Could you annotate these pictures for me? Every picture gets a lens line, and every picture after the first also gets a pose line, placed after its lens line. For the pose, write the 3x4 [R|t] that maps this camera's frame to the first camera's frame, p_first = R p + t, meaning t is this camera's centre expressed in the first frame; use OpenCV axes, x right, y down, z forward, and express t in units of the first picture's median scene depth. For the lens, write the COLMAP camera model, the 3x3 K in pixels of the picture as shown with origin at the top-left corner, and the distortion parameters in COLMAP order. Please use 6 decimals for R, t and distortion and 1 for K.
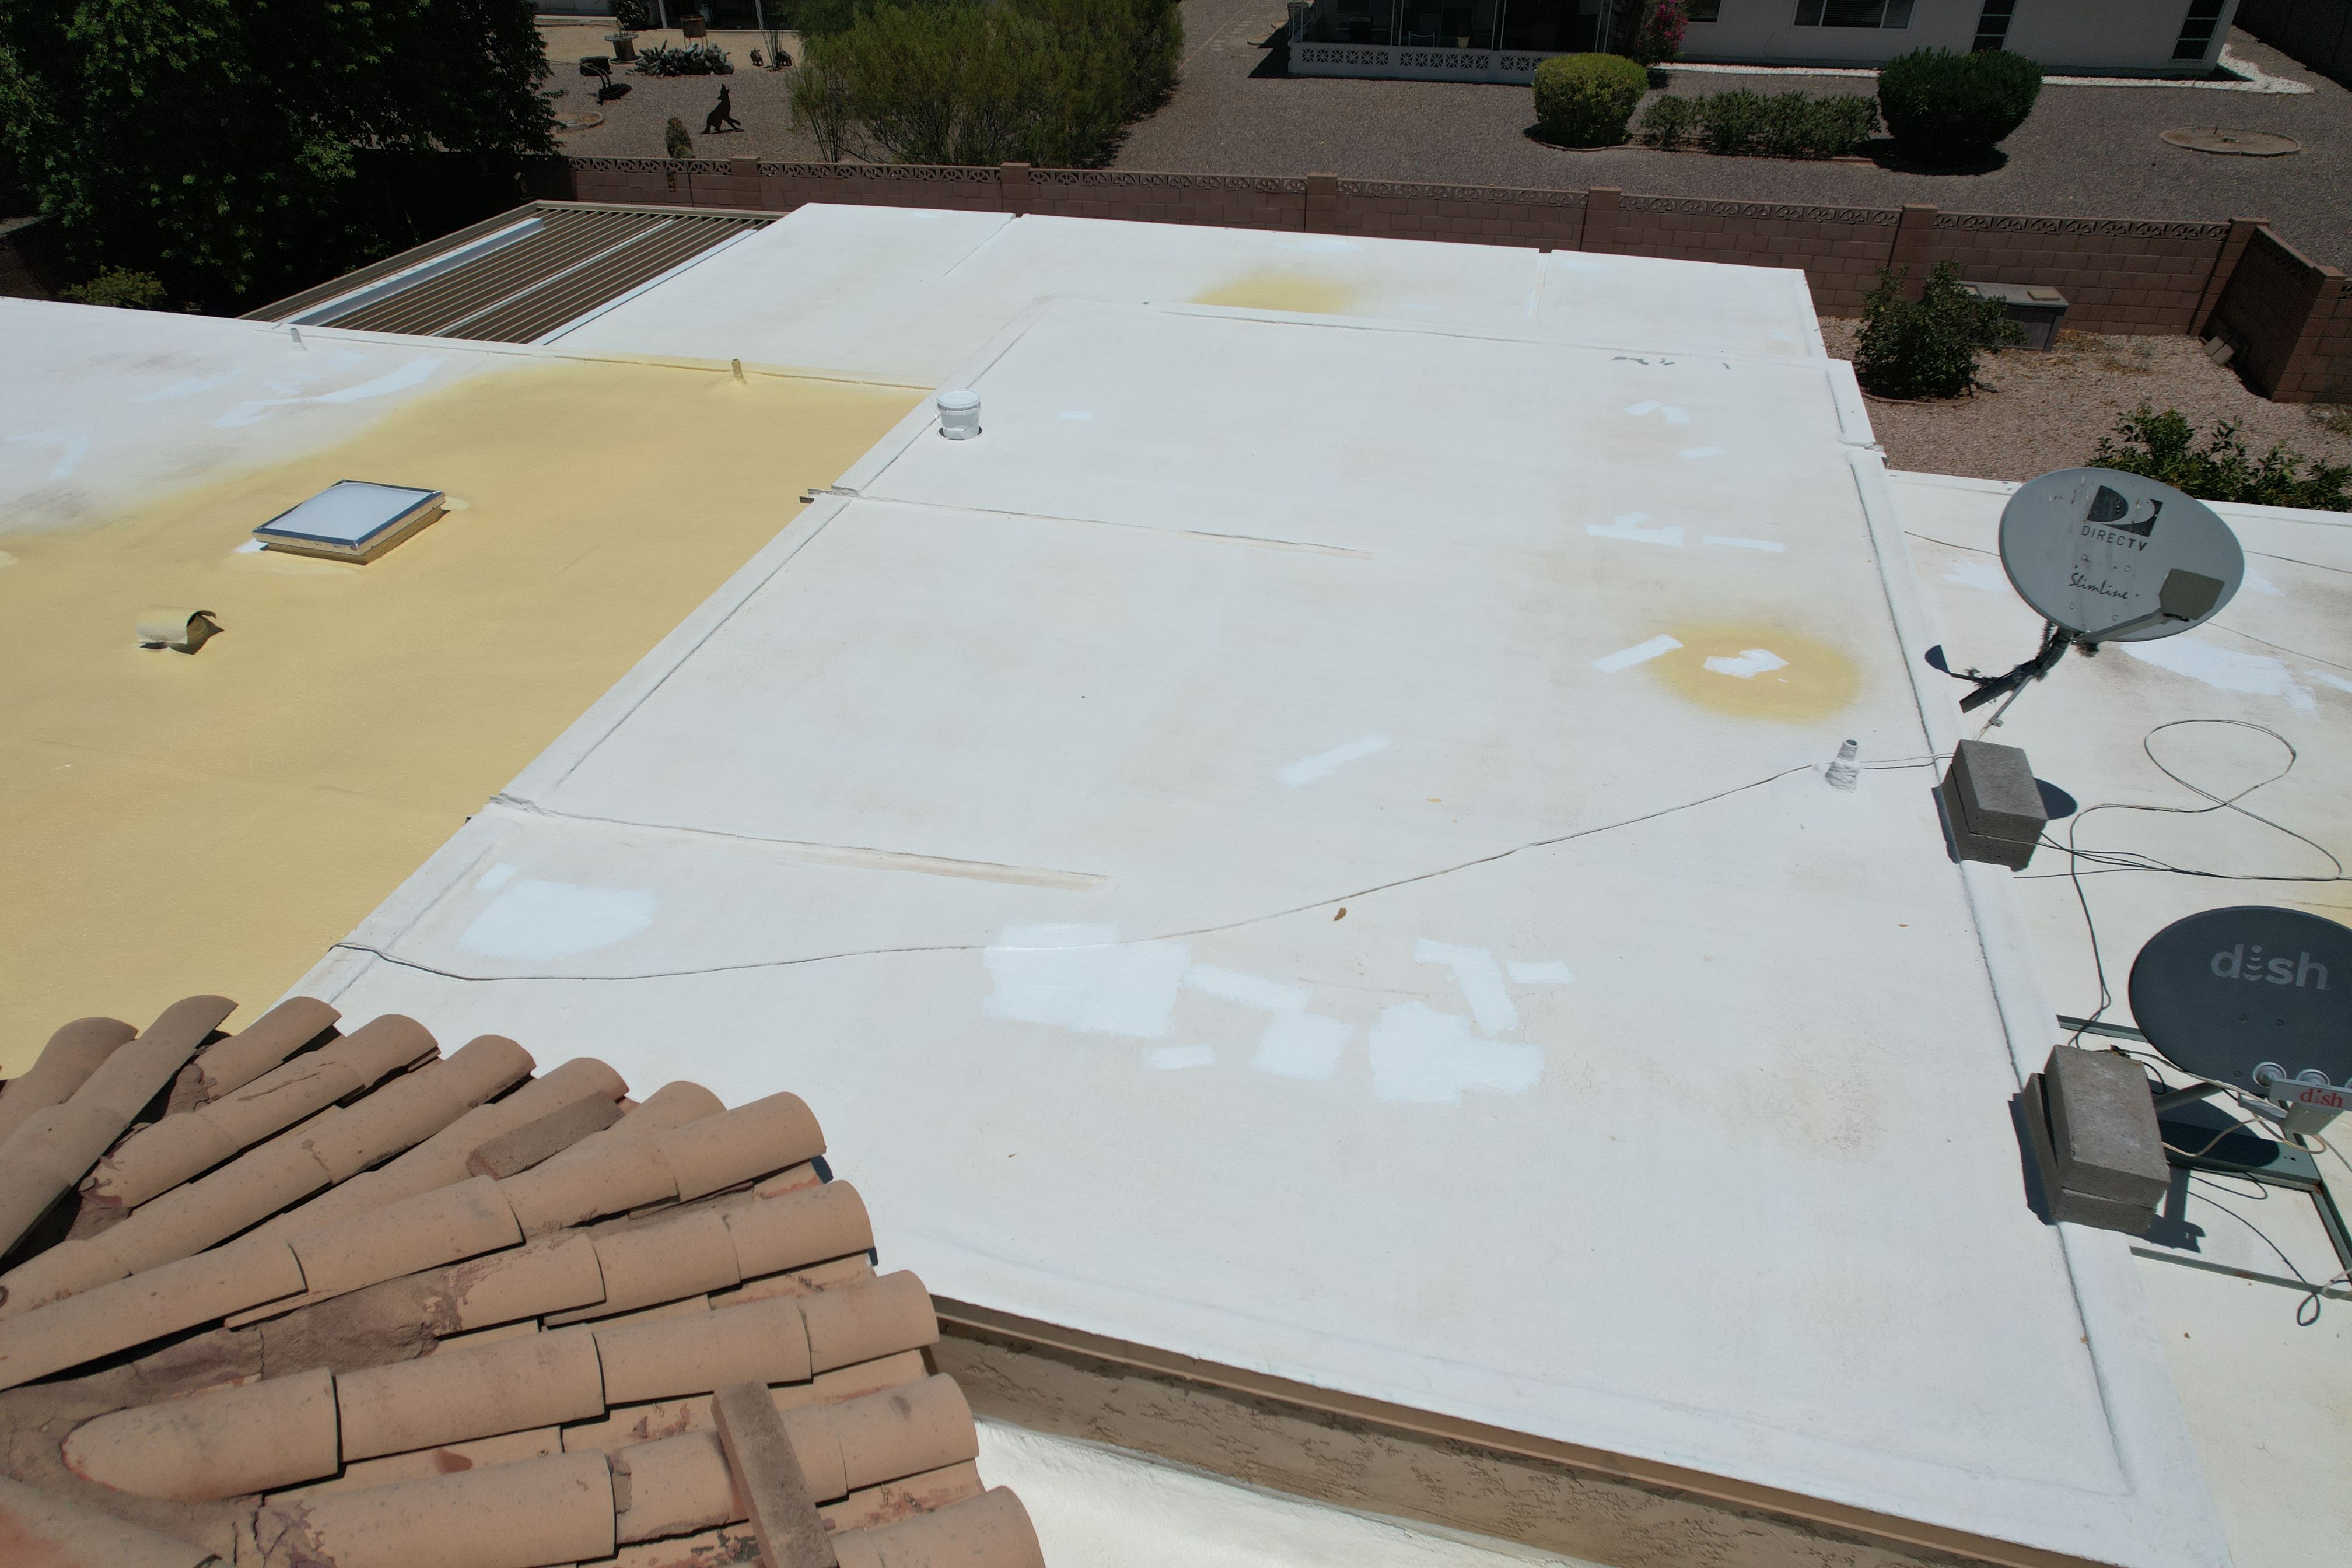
lens RADIAL K [[1495.0, 0, 1176.0], [0, 1495.0, 784.0], [0, 0, 1]] dist [-0.078401, 0.073680]
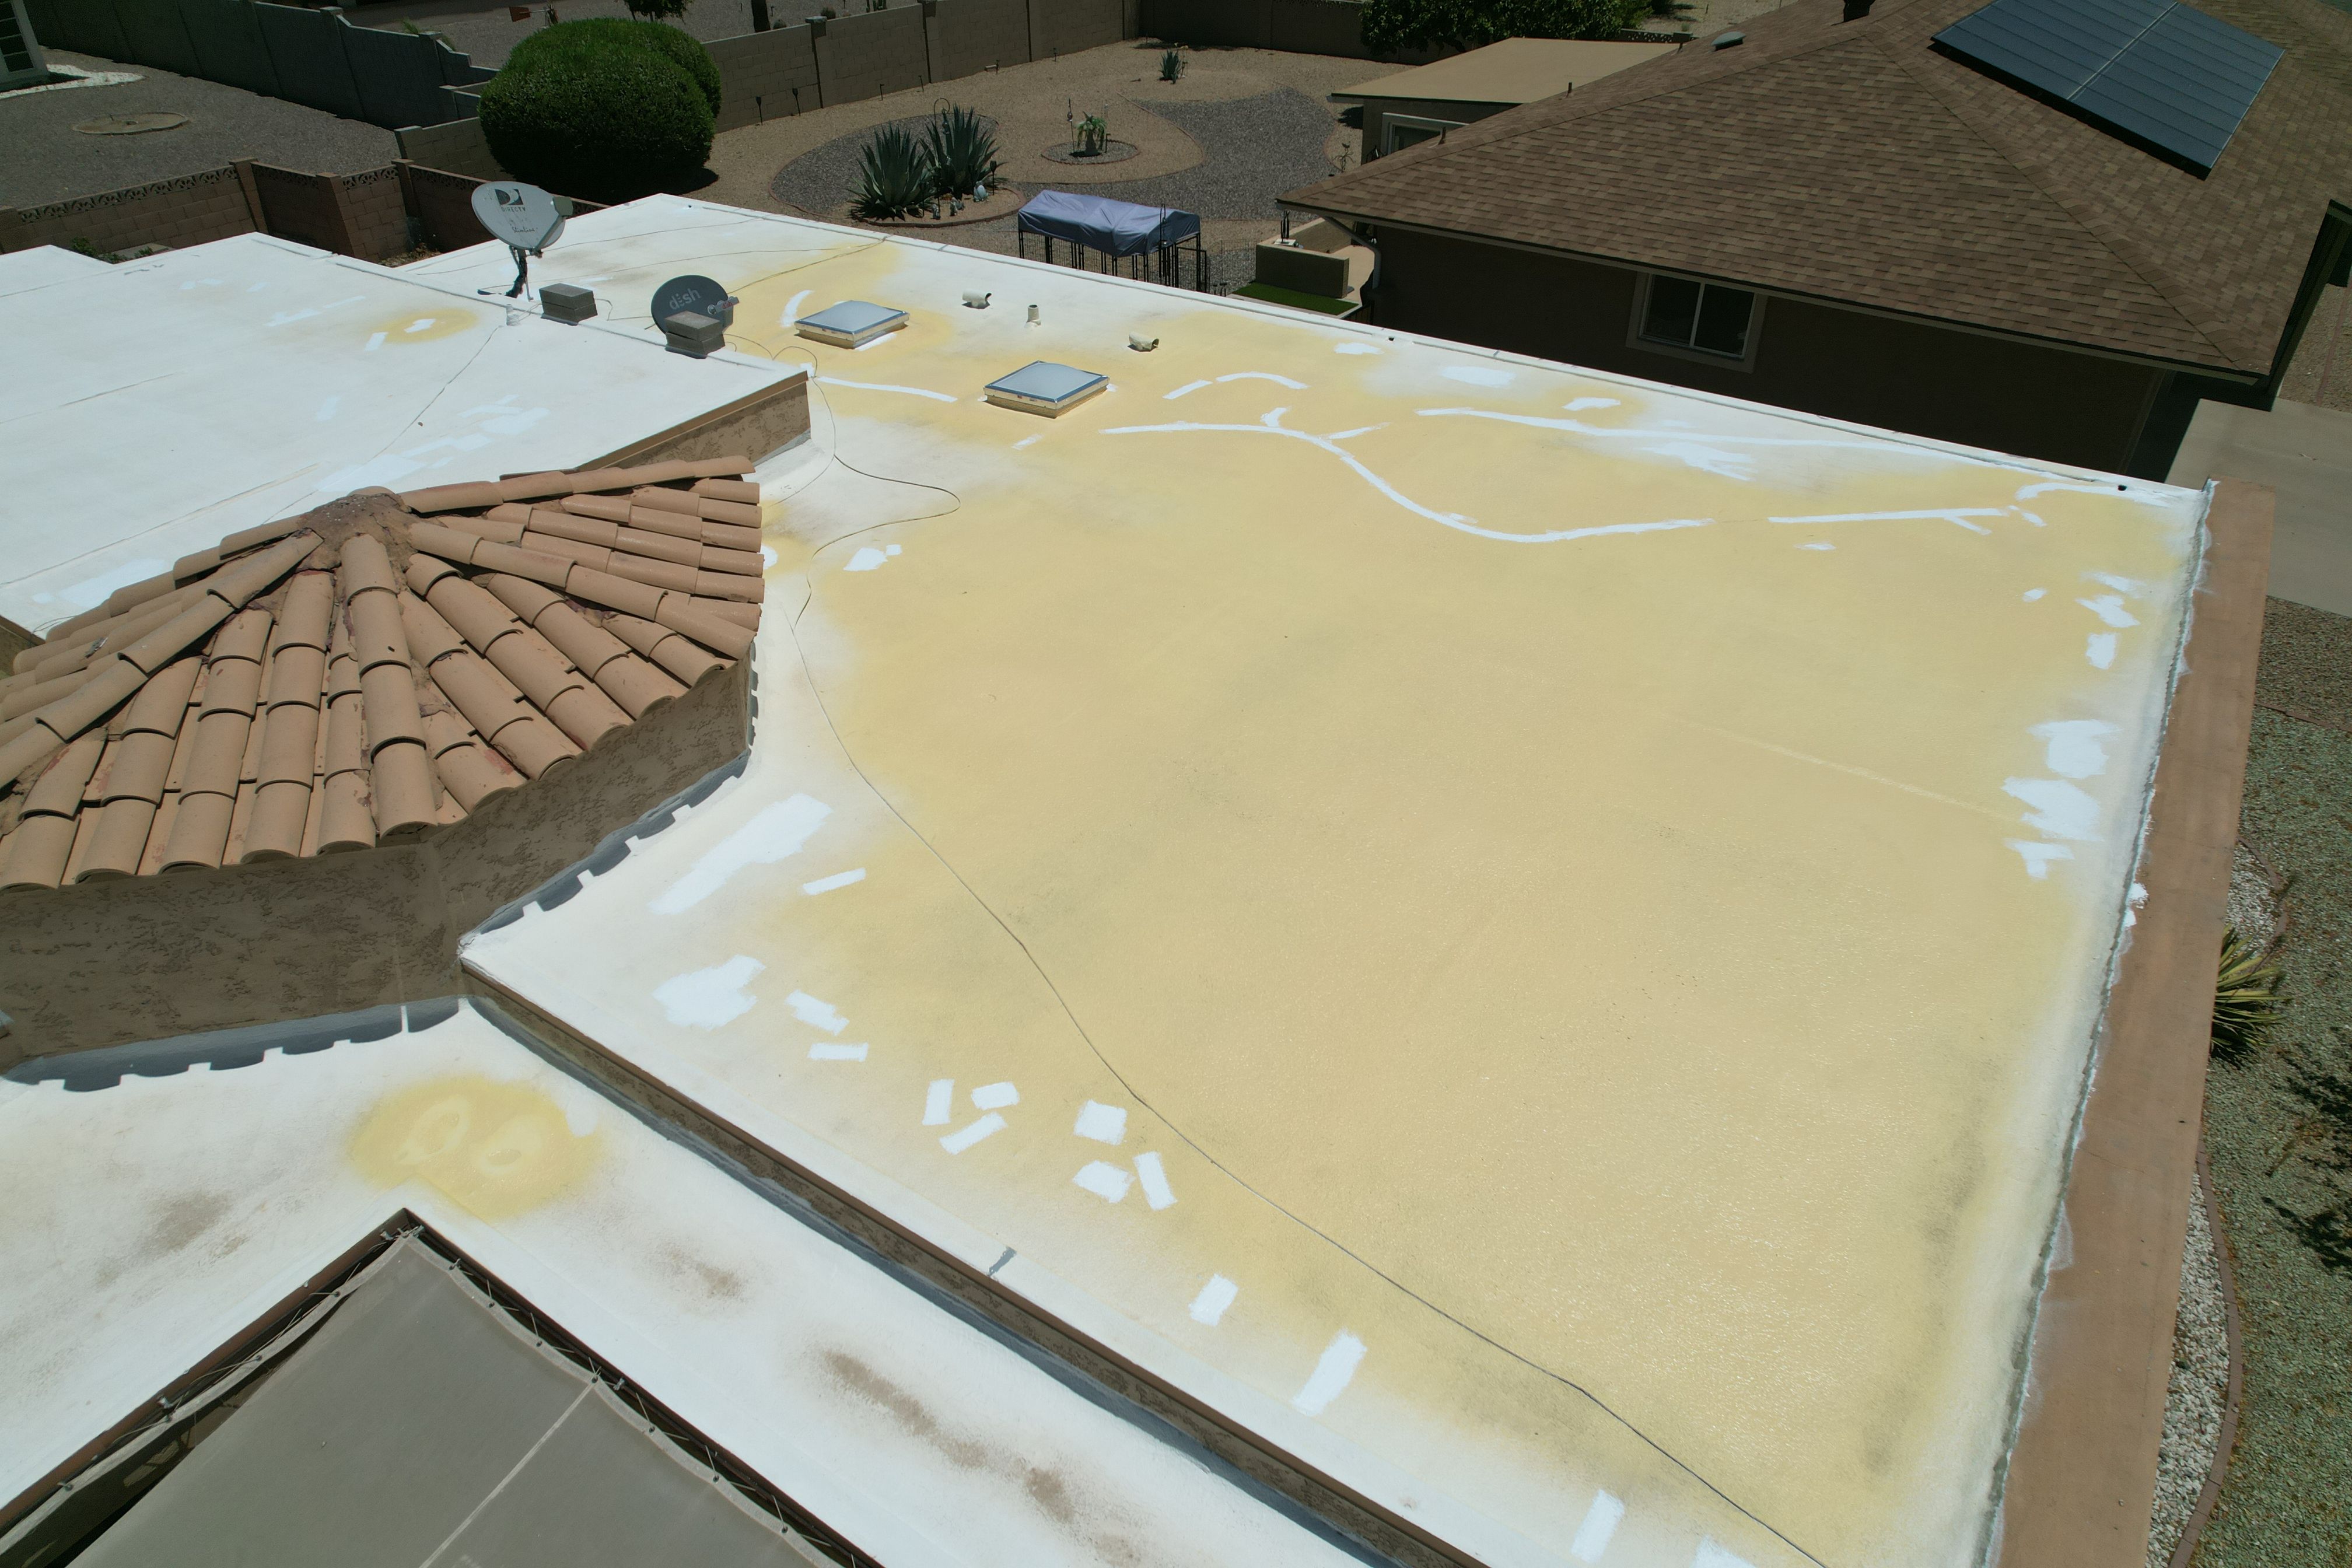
lens RADIAL K [[1516.2, 0, 1167.2], [0, 1516.2, 773.5], [0, 0, 1]] dist [-0.090328, 0.084289]
pose [[0.315995, -0.537571, 0.781770, -0.304621], [0.550664, 0.774918, 0.310277, 0.082453], [-0.772604, 0.332447, 0.540891, -0.172017]]
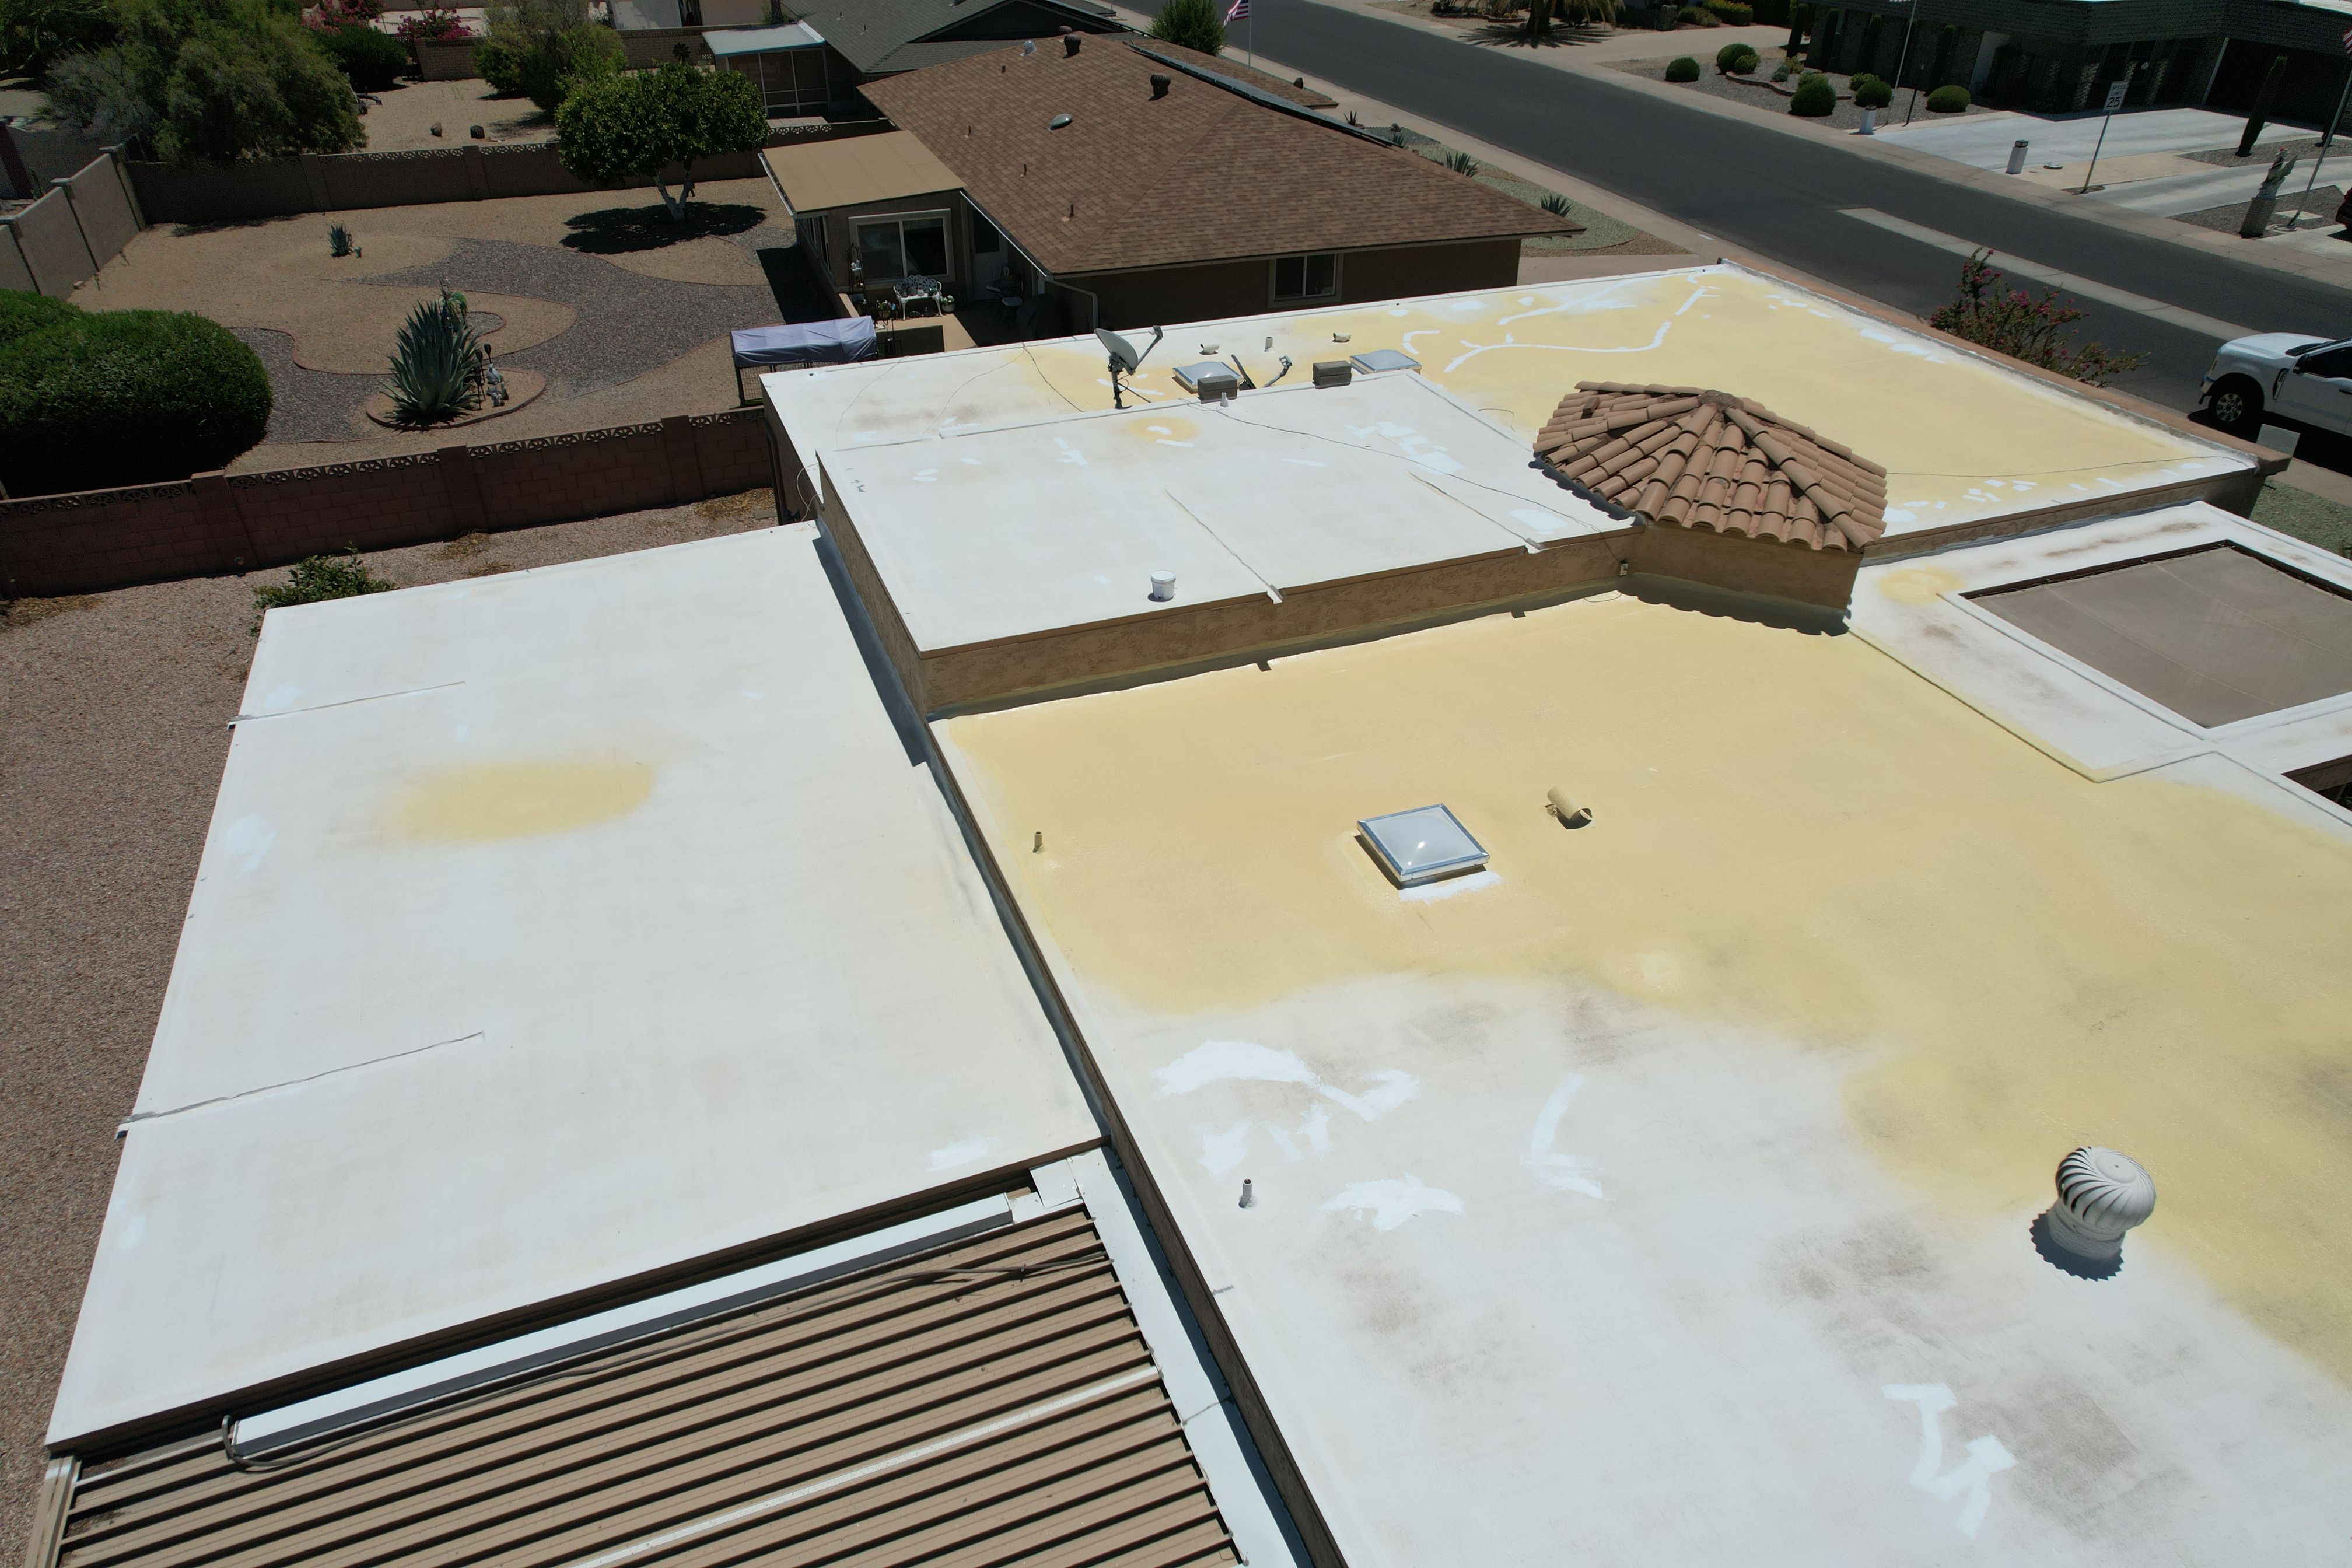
lens RADIAL K [[1495.0, 0, 1176.0], [0, 1495.0, 784.0], [0, 0, 1]] dist [-0.078401, 0.073680]
pose [[-0.587880, -0.444035, 0.676188, -0.465111], [0.469065, 0.493908, 0.732143, -0.455057], [-0.659072, 0.747588, -0.082077, 0.432972]]
